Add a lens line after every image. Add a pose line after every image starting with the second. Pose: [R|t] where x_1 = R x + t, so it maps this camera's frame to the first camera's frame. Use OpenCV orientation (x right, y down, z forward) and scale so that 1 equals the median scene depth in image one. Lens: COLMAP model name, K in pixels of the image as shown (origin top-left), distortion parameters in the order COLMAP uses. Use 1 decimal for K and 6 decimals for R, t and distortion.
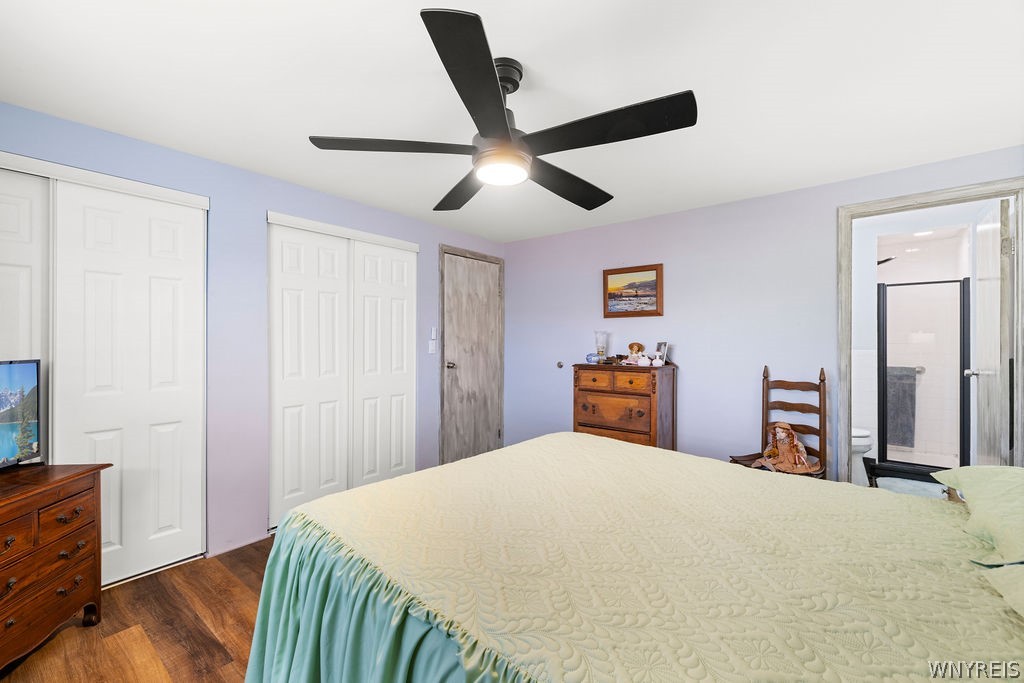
lens RADIAL K [[423.7, 0, 513.2], [0, 423.7, 340.6], [0, 0, 1]] dist [-0.000436, -0.000072]
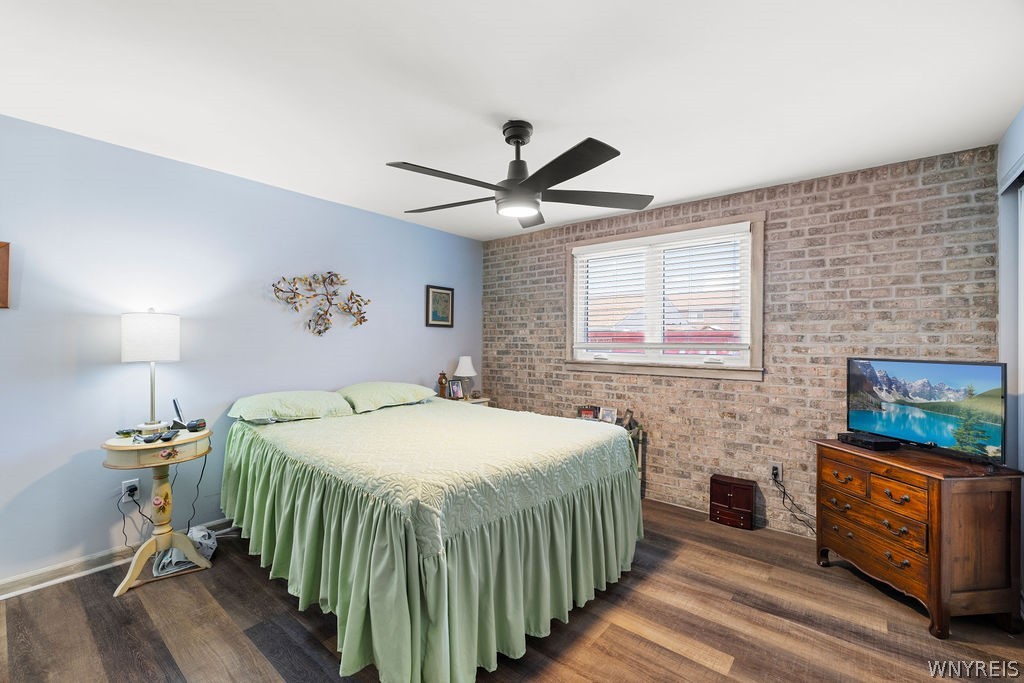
lens RADIAL K [[423.7, 0, 510.2], [0, 423.7, 341.8], [0, 0, 1]] dist [-0.000436, -0.000072]
pose [[-0.999905, 0.000495, 0.013782, -0.024374], [0.000495, 1.000000, 0.000036, -0.003665], [-0.013782, 0.000043, -0.999905, 1.983129]]
